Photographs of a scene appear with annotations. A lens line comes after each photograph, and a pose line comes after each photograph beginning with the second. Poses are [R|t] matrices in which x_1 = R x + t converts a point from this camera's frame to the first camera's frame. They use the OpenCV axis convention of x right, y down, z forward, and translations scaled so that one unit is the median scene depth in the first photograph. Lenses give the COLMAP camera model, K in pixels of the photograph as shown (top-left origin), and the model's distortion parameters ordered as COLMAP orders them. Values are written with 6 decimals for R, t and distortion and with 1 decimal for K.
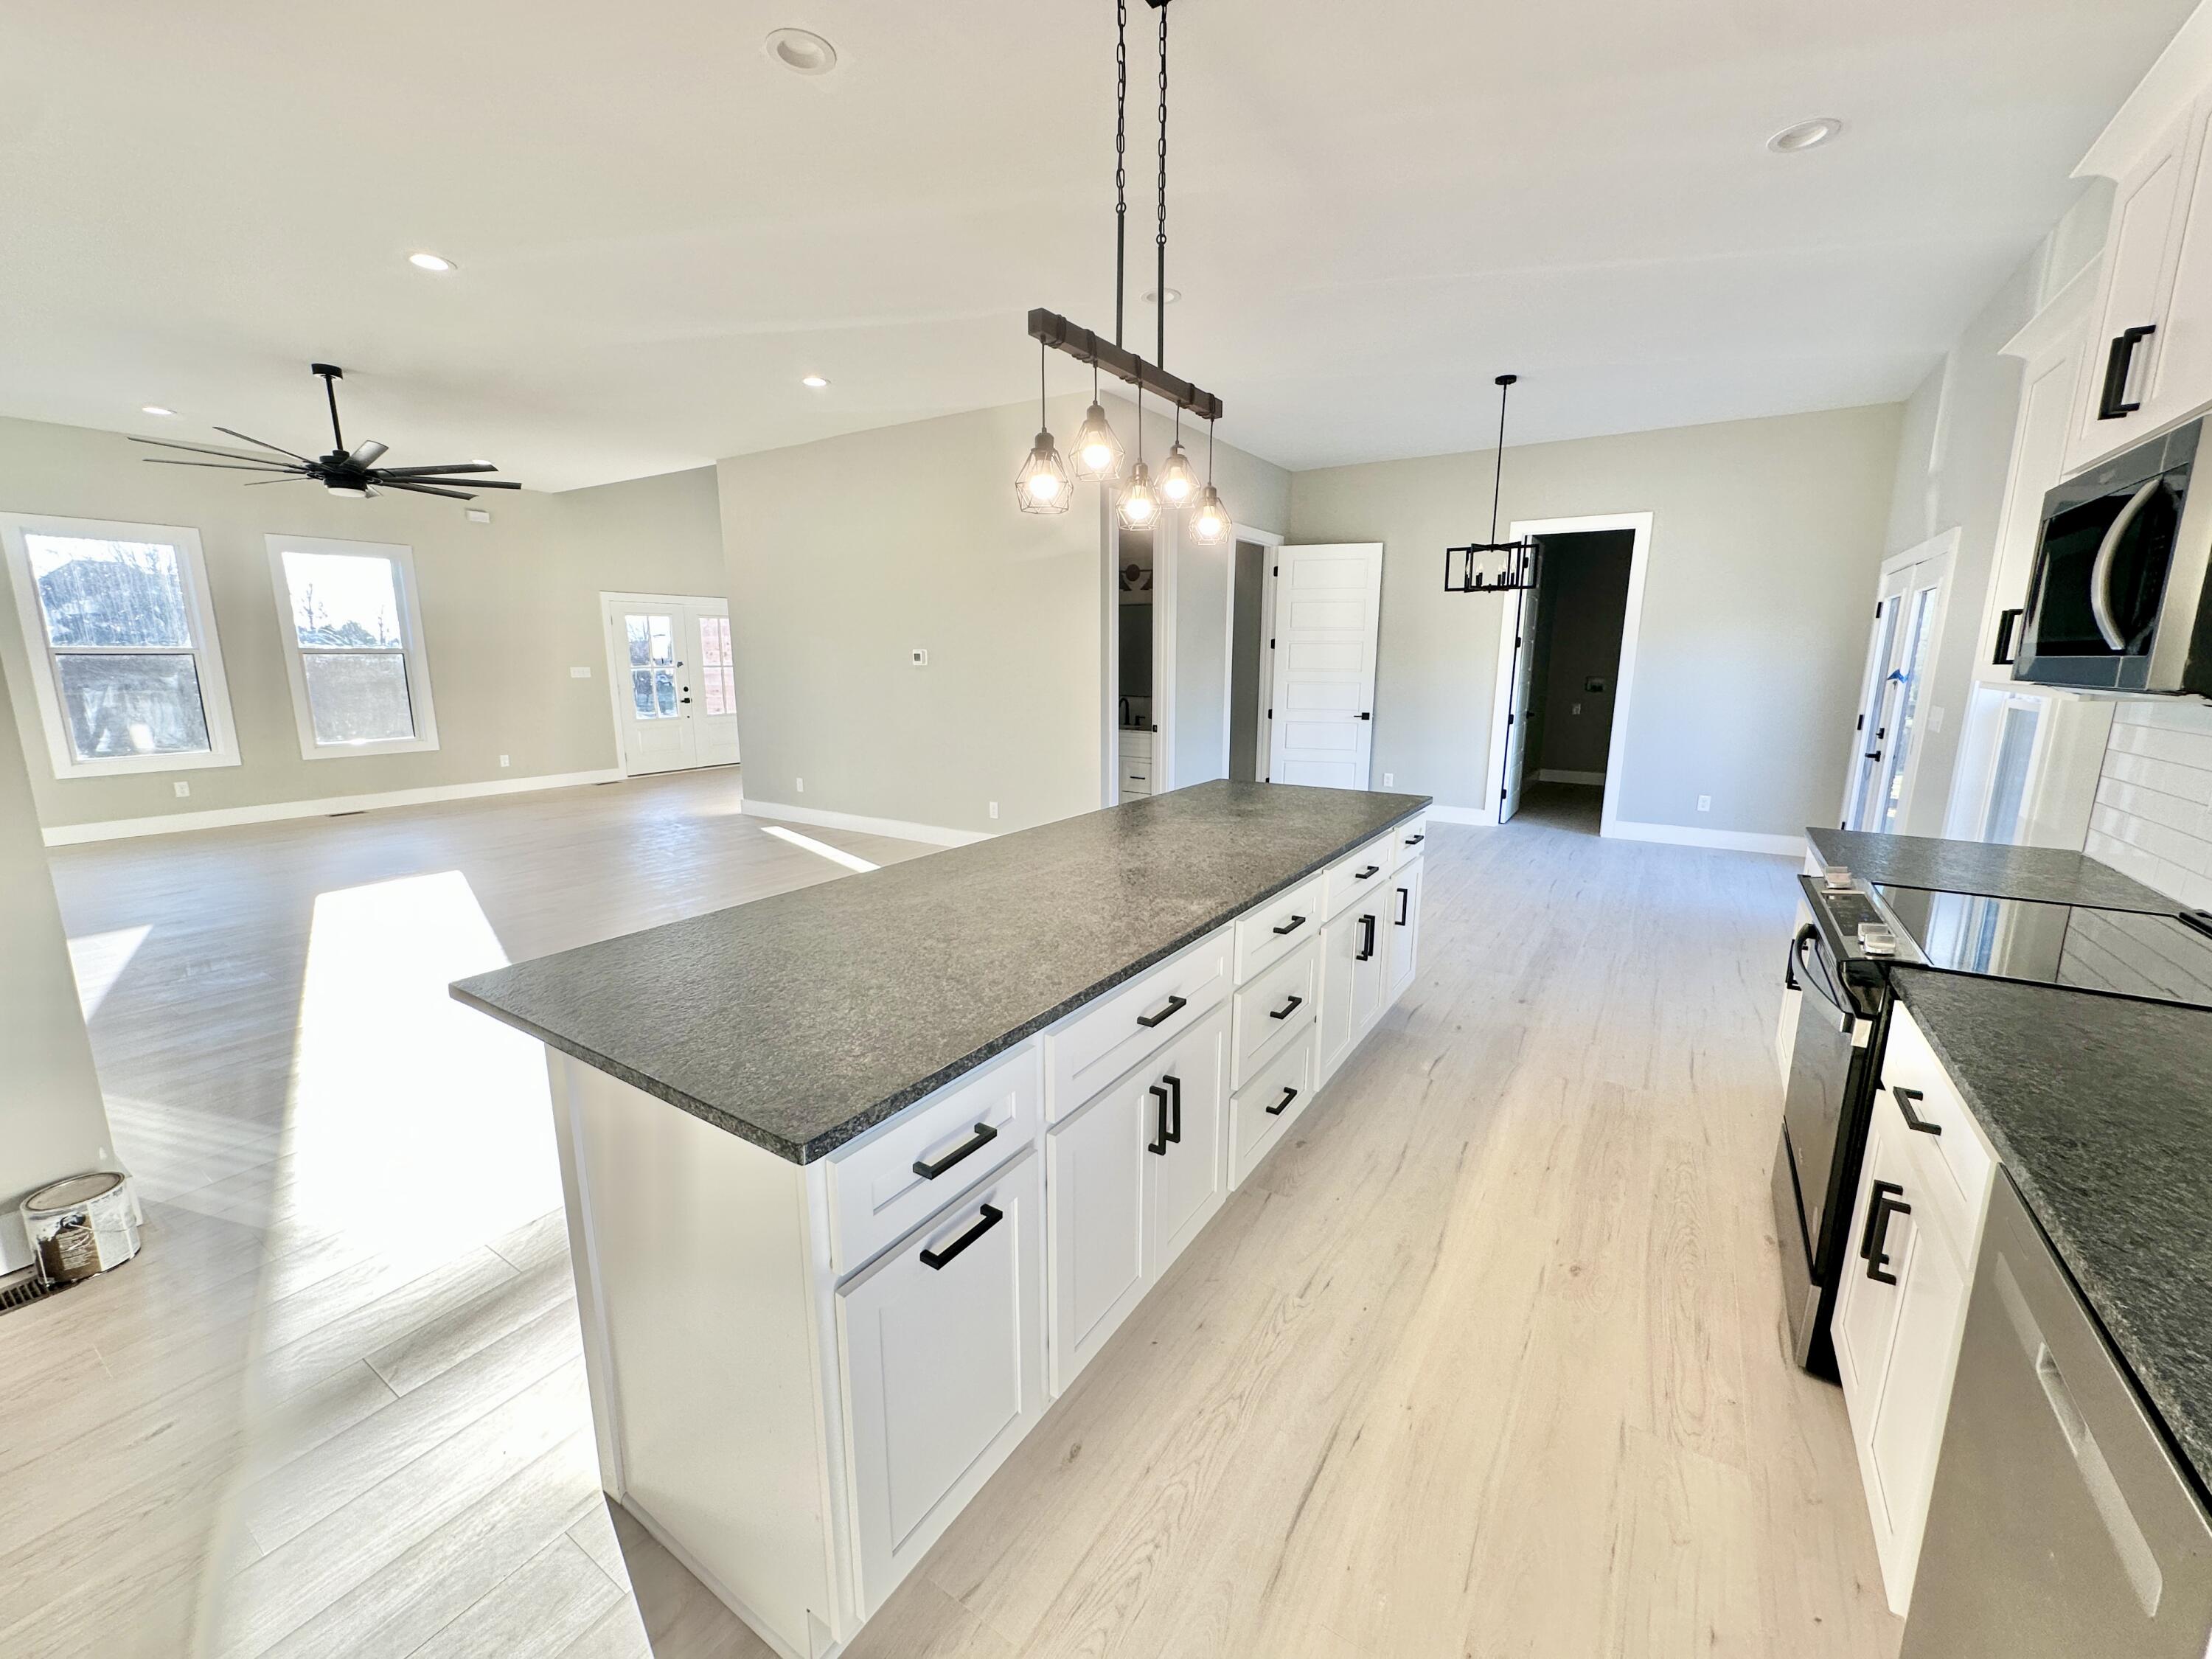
lens RADIAL K [[890.6, 0, 1105.9], [0, 890.6, 822.9], [0, 0, 1]] dist [-0.009560, -0.000036]
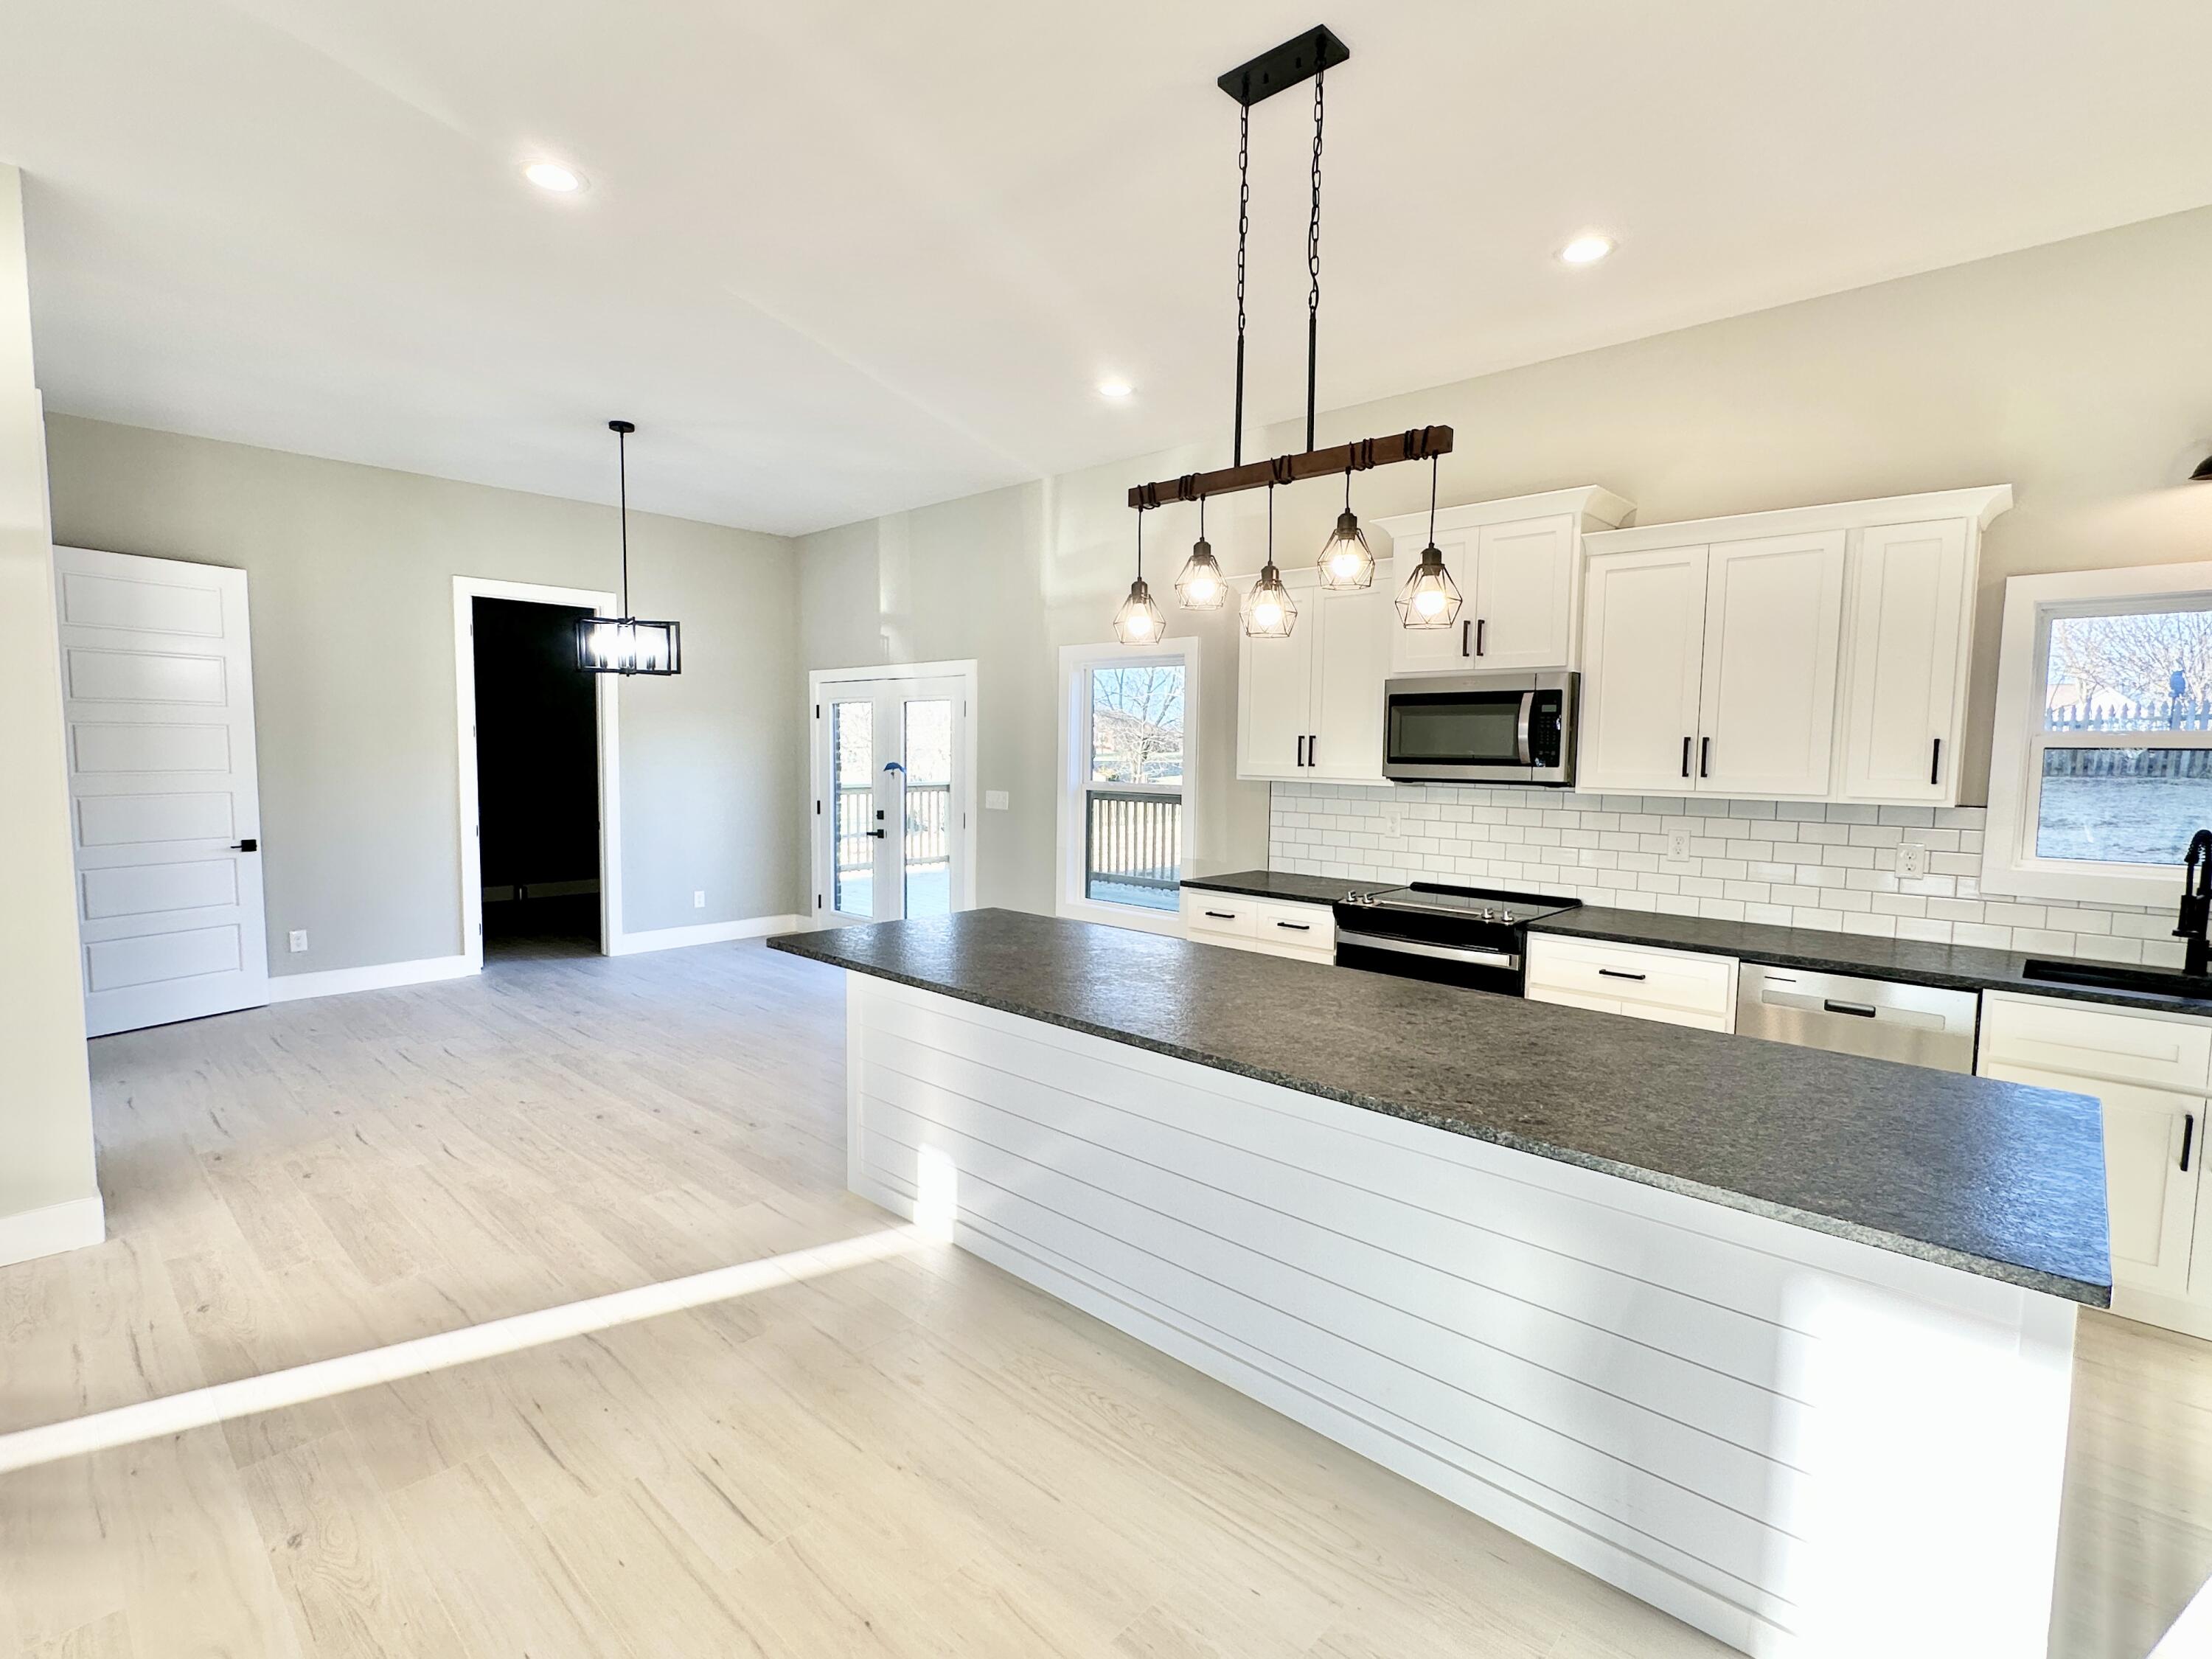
lens RADIAL K [[1050.5, 0, 1102.2], [0, 1050.5, 821.9], [0, 0, 1]] dist [0.002396, -0.000204]
pose [[0.171140, -0.069284, 0.982808, -0.489187], [0.170651, 0.984532, 0.039690, -0.099611], [-0.970355, 0.160925, 0.180316, 0.459412]]
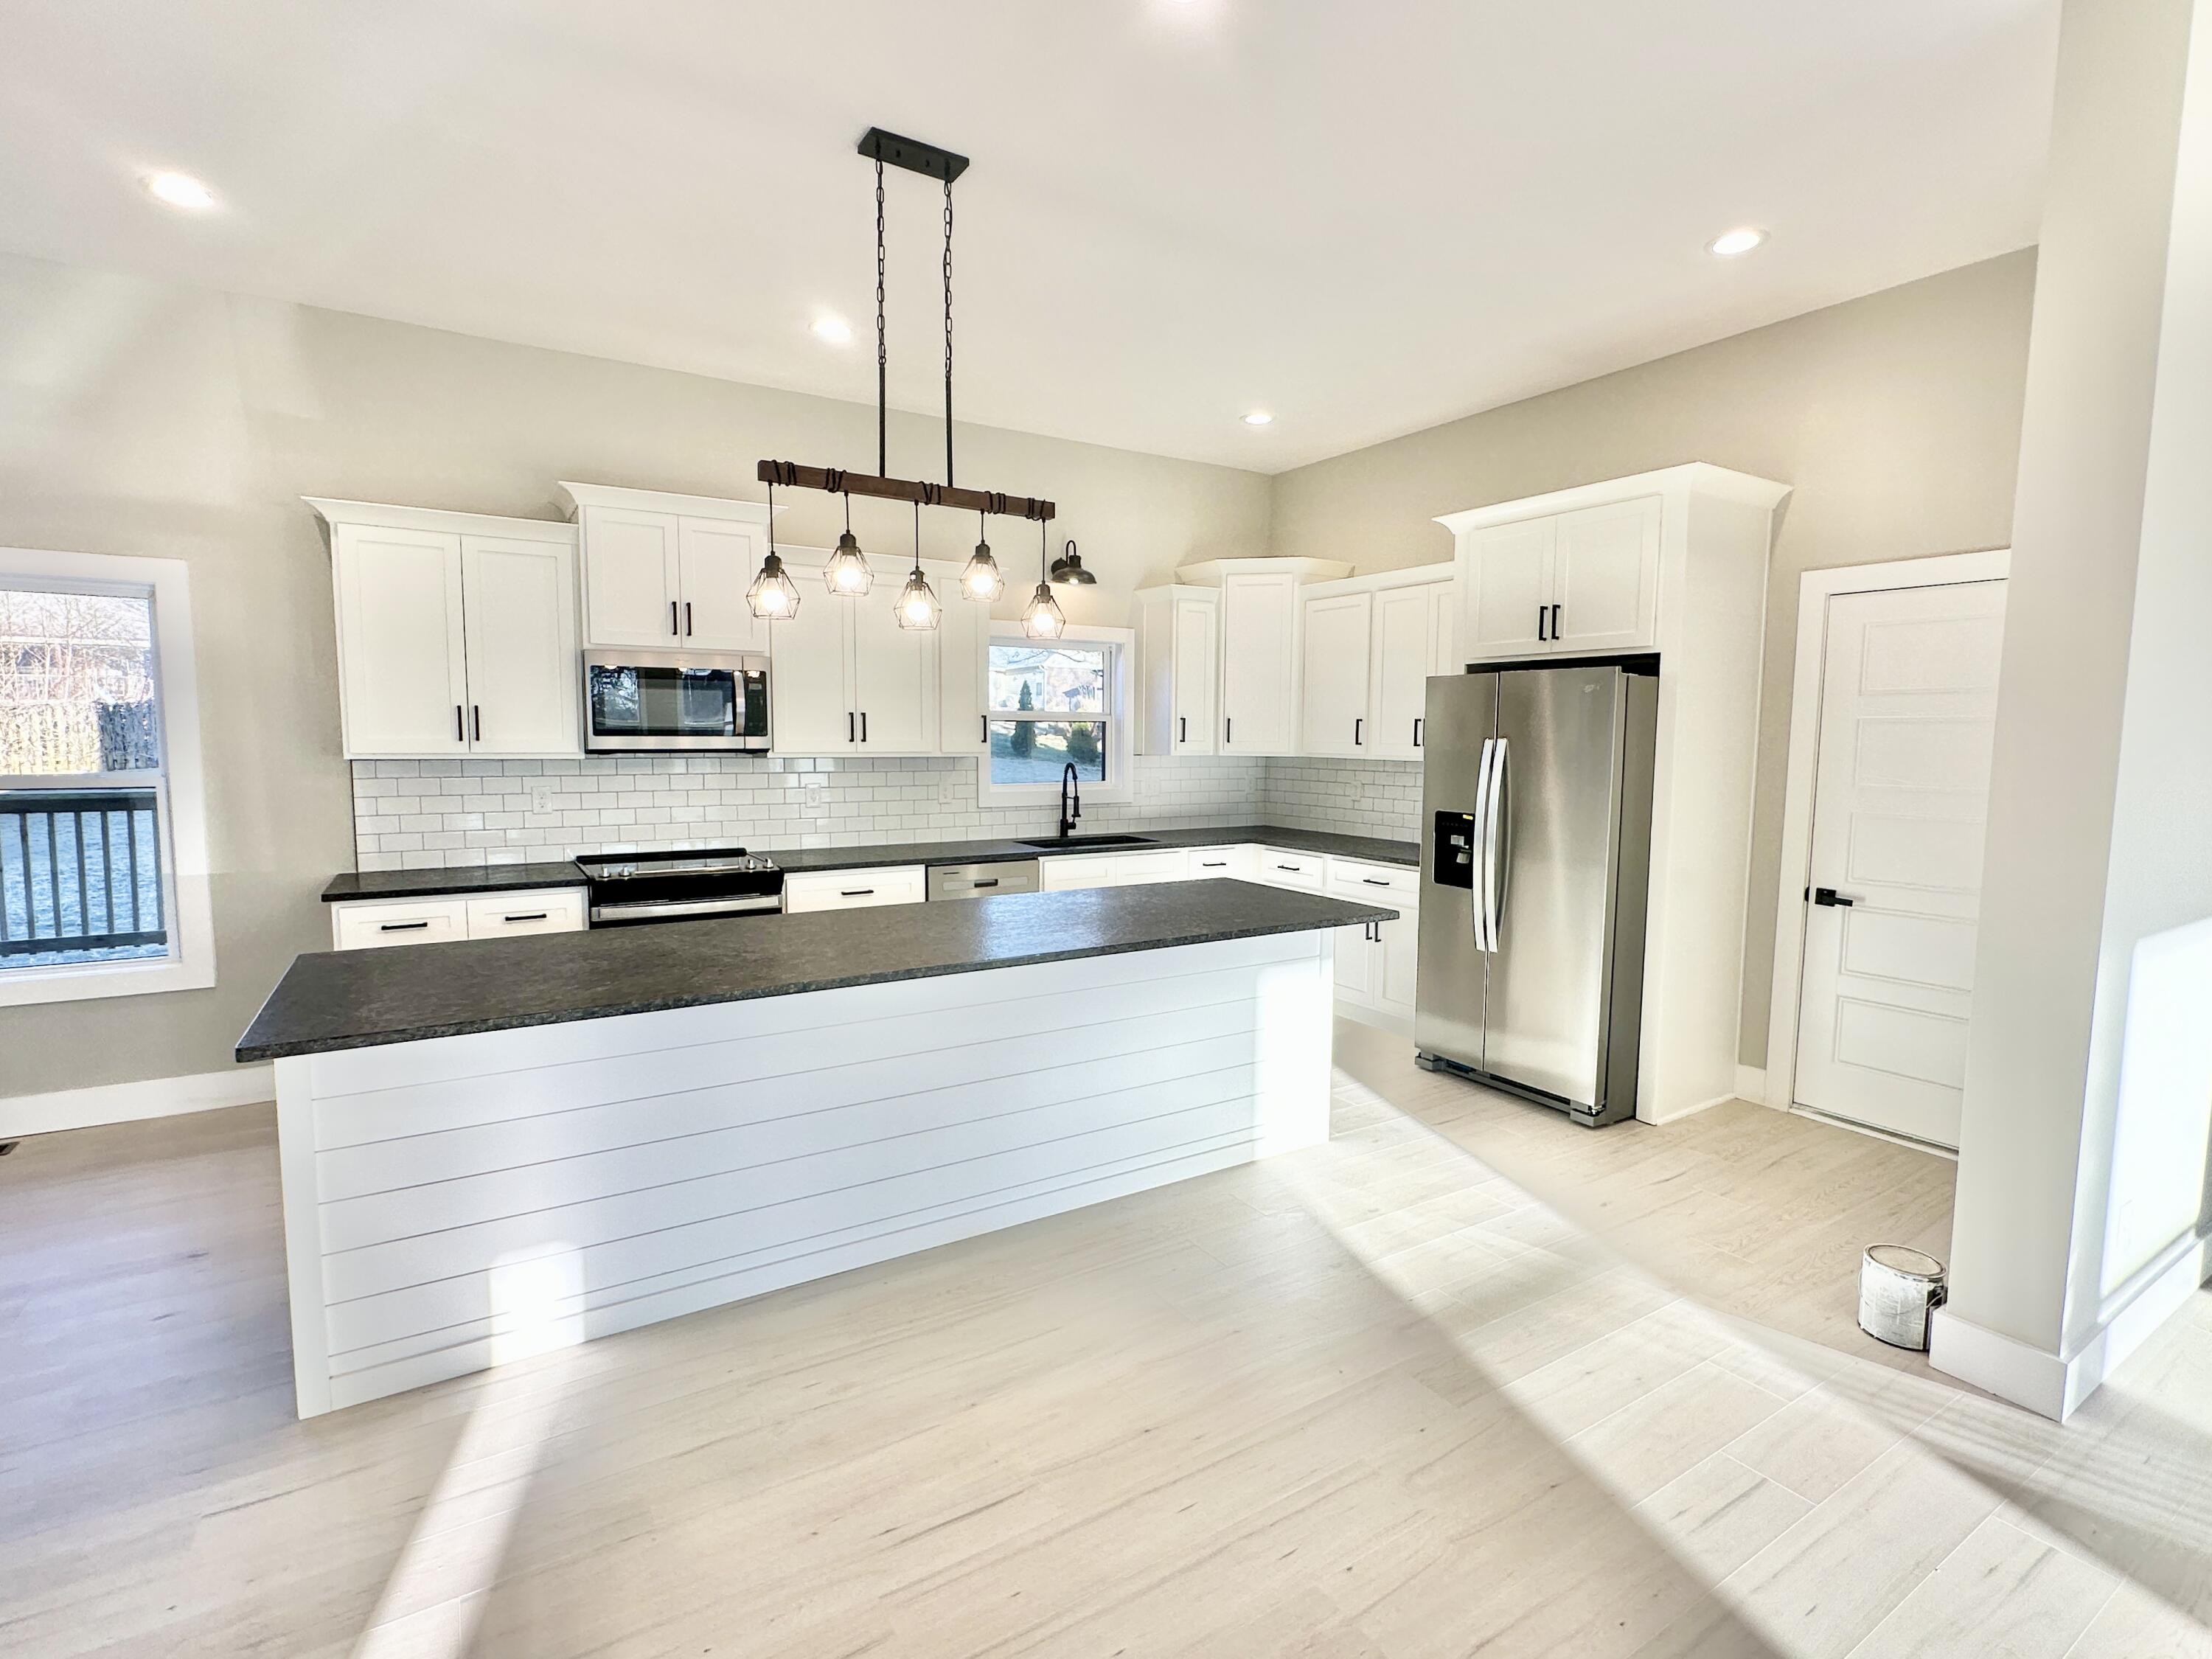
lens RADIAL K [[1050.5, 0, 1096.5], [0, 1050.5, 825.3], [0, 0, 1]] dist [0.002396, -0.000204]
pose [[-0.905143, -0.046636, 0.422542, -0.331156], [0.069596, 0.964298, 0.255512, -0.190259], [-0.419372, 0.260682, -0.869581, 0.959085]]
